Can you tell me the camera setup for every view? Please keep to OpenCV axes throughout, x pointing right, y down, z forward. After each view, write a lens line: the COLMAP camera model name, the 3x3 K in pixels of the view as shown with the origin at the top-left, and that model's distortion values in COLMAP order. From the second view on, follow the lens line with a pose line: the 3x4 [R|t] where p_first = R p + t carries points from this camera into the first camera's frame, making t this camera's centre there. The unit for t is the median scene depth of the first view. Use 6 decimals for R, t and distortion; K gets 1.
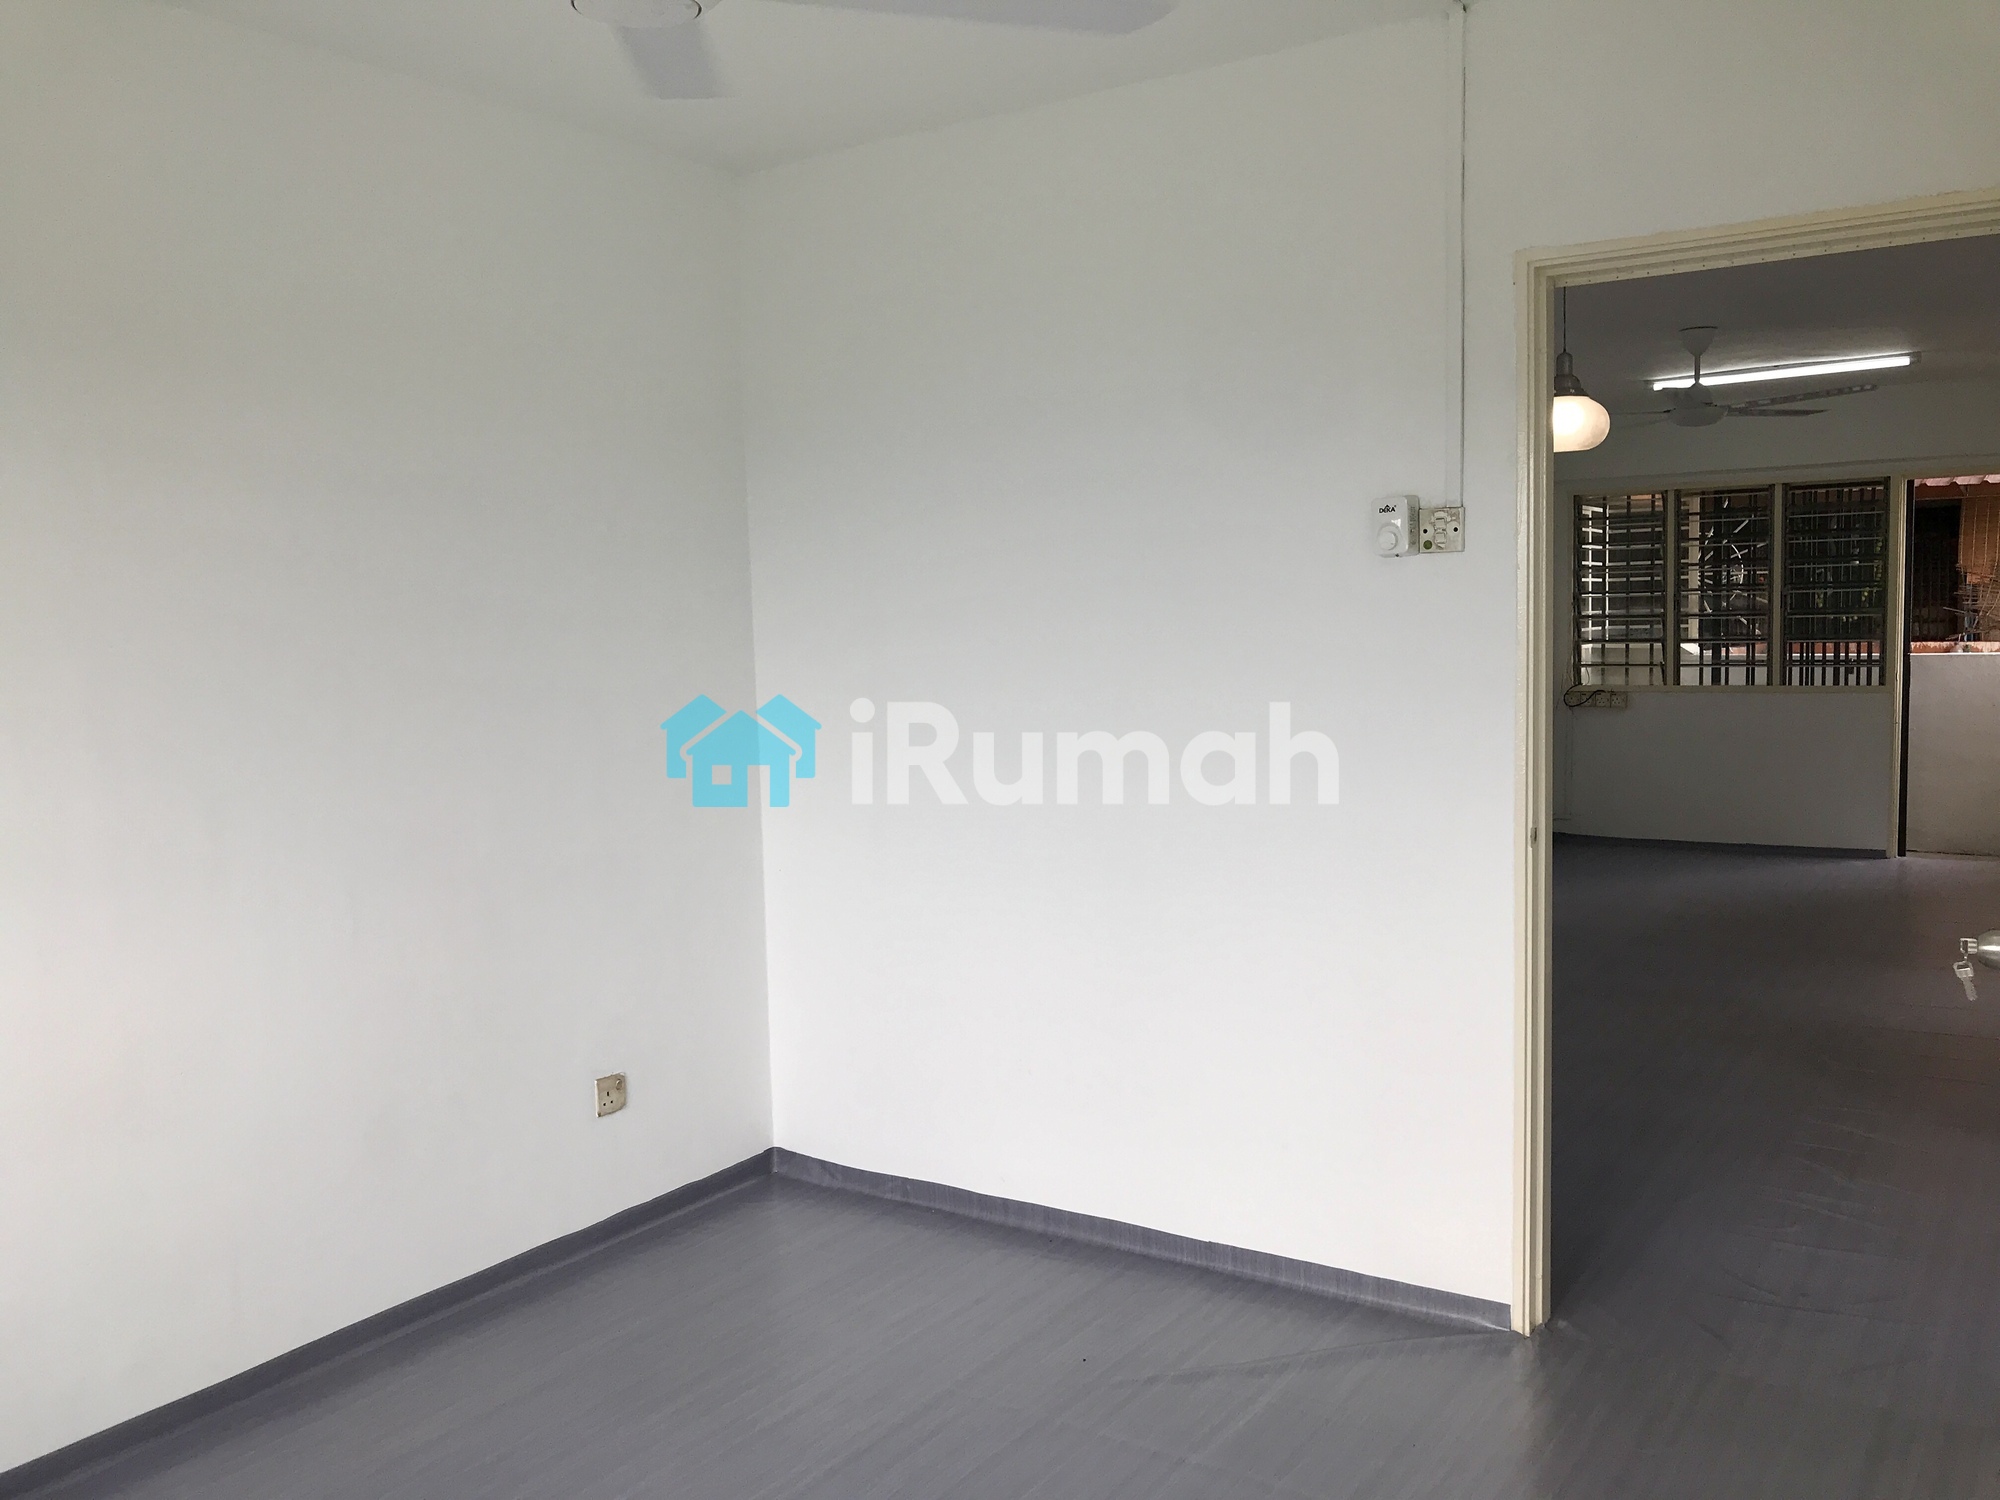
lens RADIAL K [[1644.3, 0, 1000.0], [0, 1644.3, 750.0], [0, 0, 1]] dist [-0.133133, 0.228281]
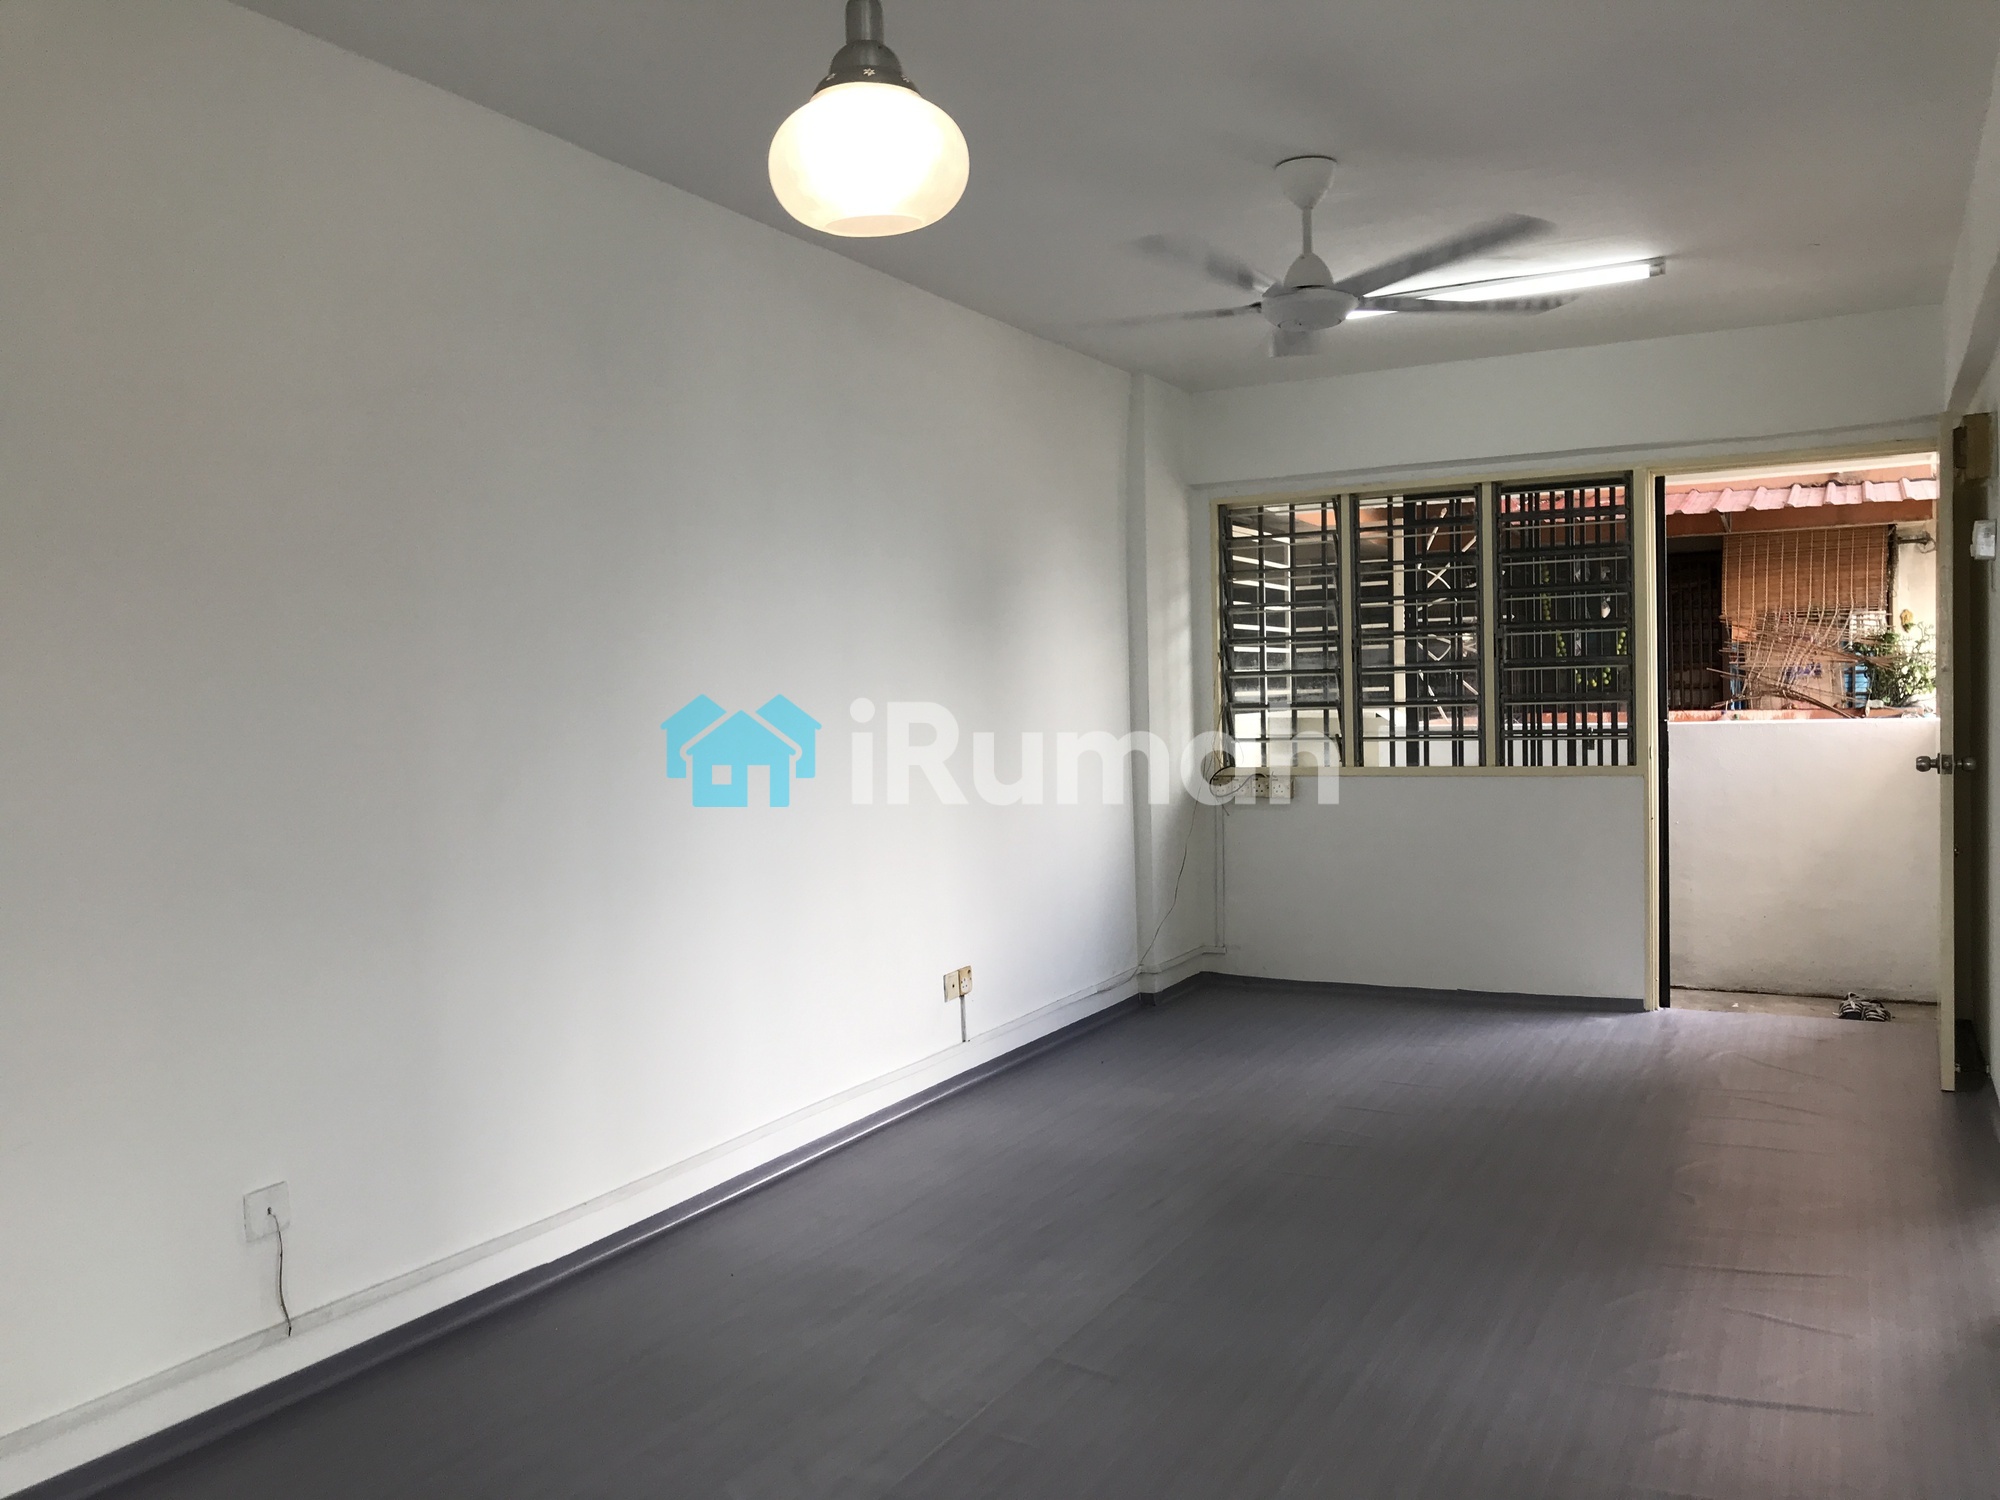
lens RADIAL K [[1663.8, 0, 1000.0], [0, 1663.8, 750.0], [0, 0, 1]] dist [-0.000331, -0.002371]
pose [[0.991903, -0.002978, 0.126960, 0.171157], [0.009404, 0.998703, -0.050044, -0.012349], [-0.126646, 0.050833, 0.990645, 0.297274]]
